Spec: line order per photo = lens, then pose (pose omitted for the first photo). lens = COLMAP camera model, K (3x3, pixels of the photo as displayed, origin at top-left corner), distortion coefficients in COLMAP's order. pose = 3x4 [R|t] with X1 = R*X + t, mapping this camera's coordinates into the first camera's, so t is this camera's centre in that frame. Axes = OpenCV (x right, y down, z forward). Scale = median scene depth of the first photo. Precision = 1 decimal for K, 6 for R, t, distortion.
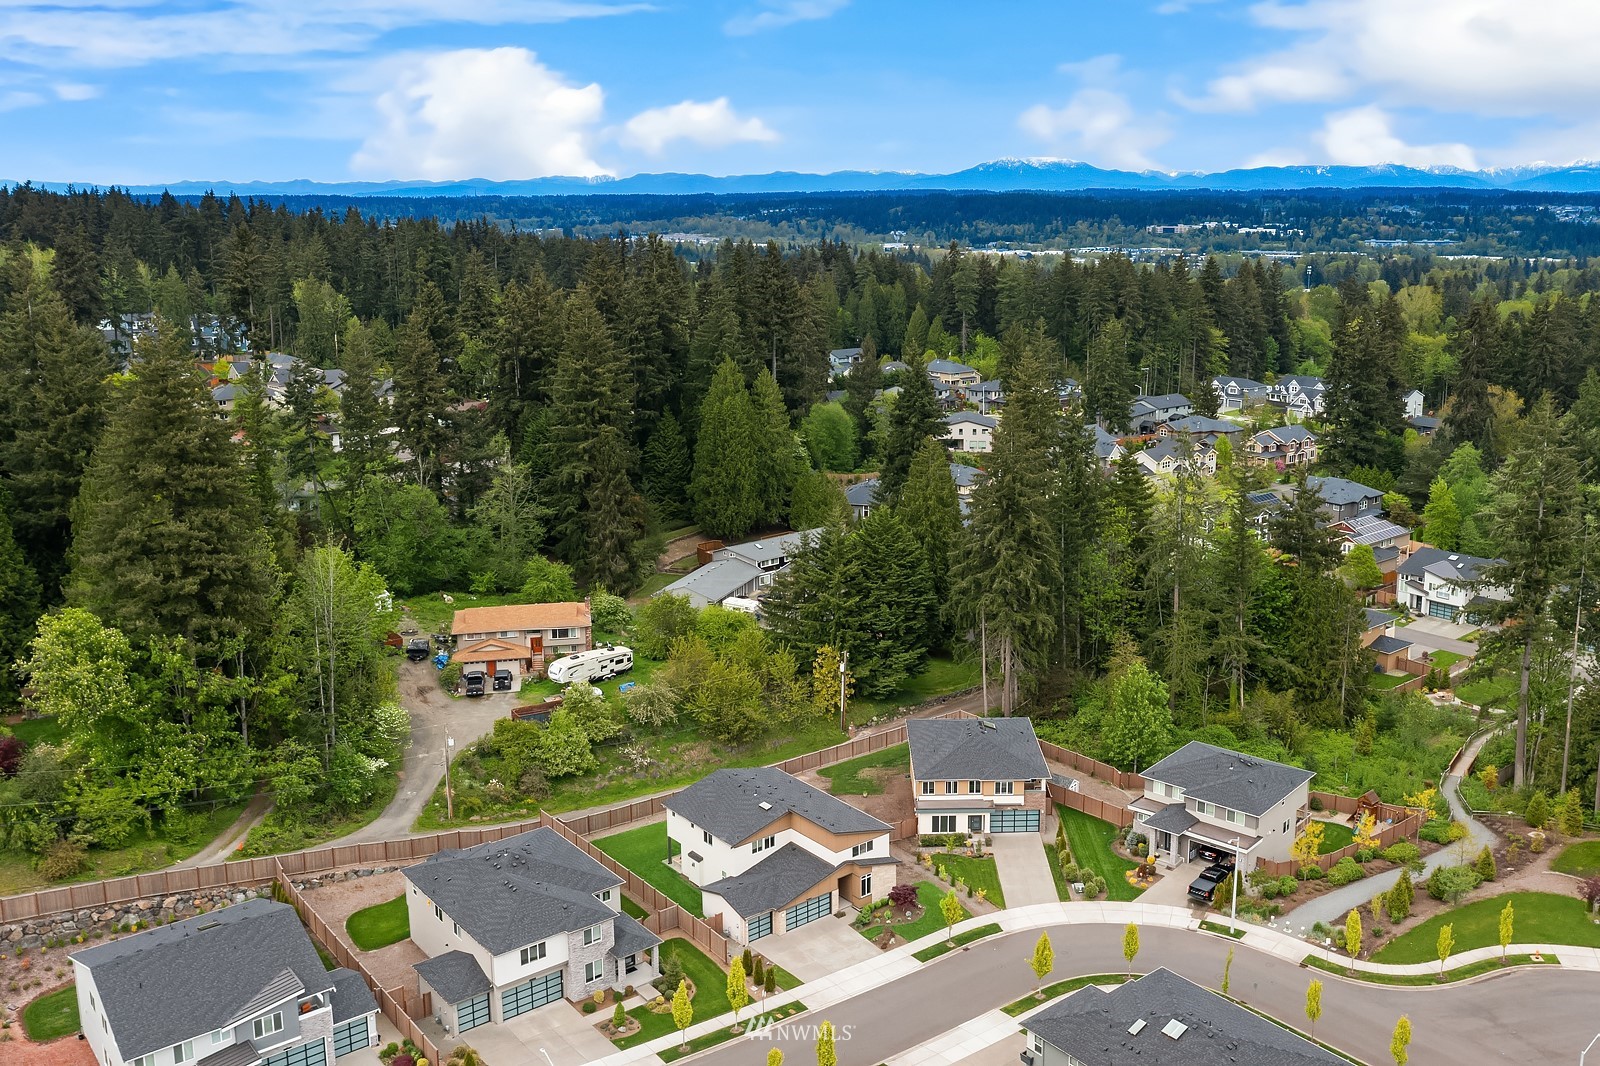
lens RADIAL K [[1394.7, 0, 914.4], [0, 1394.7, 477.5], [0, 0, 1]] dist [-0.004845, -0.002159]
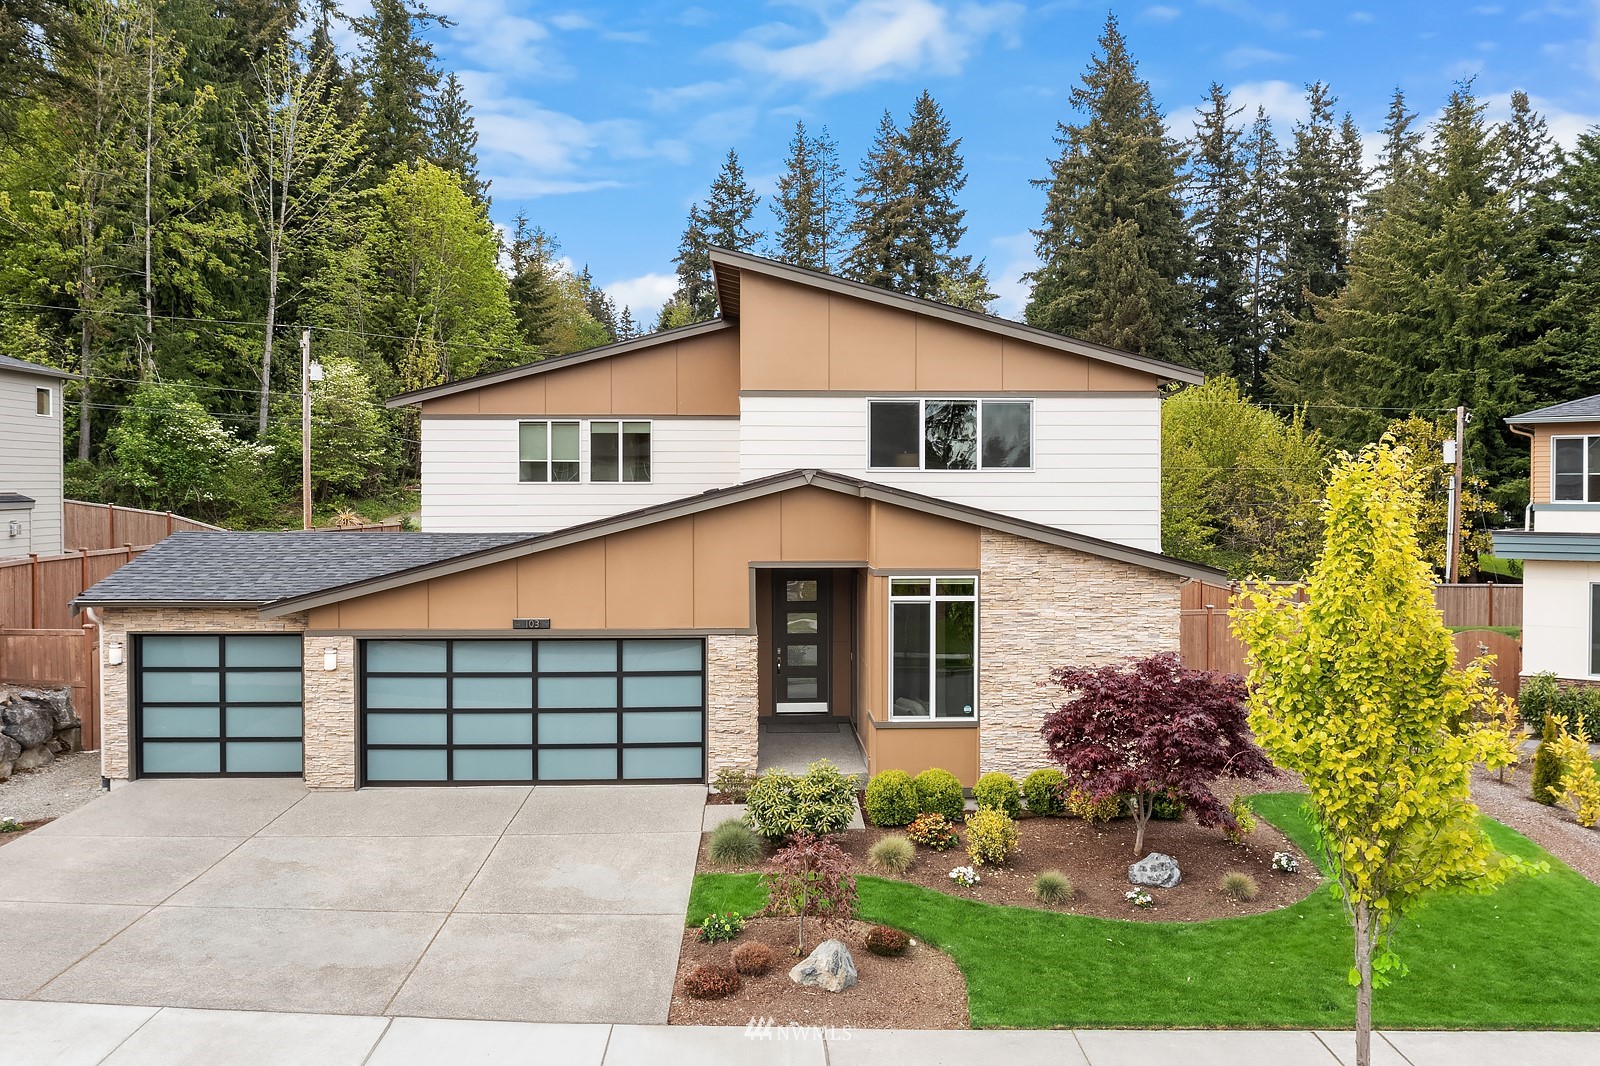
lens RADIAL K [[1318.5, 0, 800.0], [0, 1318.5, 533.0], [0, 0, 1]] dist [-0.005446, -0.003256]
pose [[0.775271, 0.014587, -0.631460, 0.042375], [-0.113677, 0.986631, -0.116773, 0.268378], [0.621315, 0.162313, 0.766565, 0.787254]]
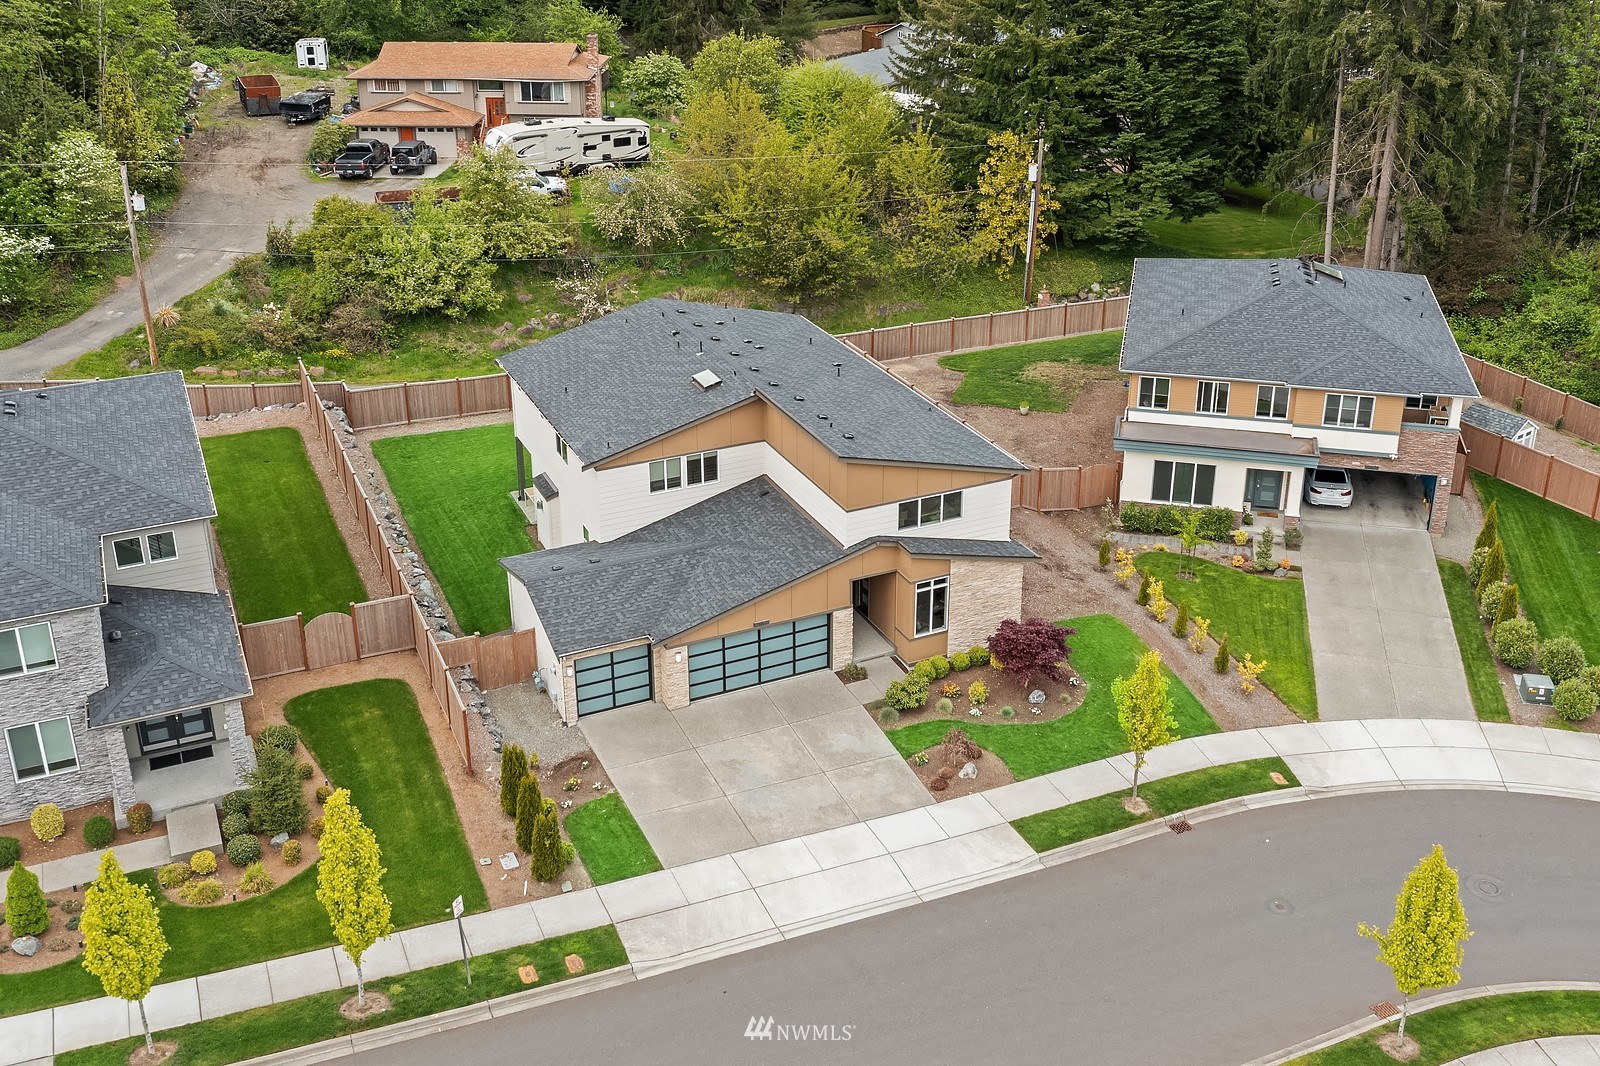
lens RADIAL K [[1557.7, 0, 836.1], [0, 1557.7, 427.5], [0, 0, 1]] dist [-0.021394, -0.006870]
pose [[0.962477, 0.098267, -0.252947, 0.036719], [-0.049013, 0.979751, 0.194128, 0.150178], [0.266901, -0.174446, 0.947804, 0.549121]]
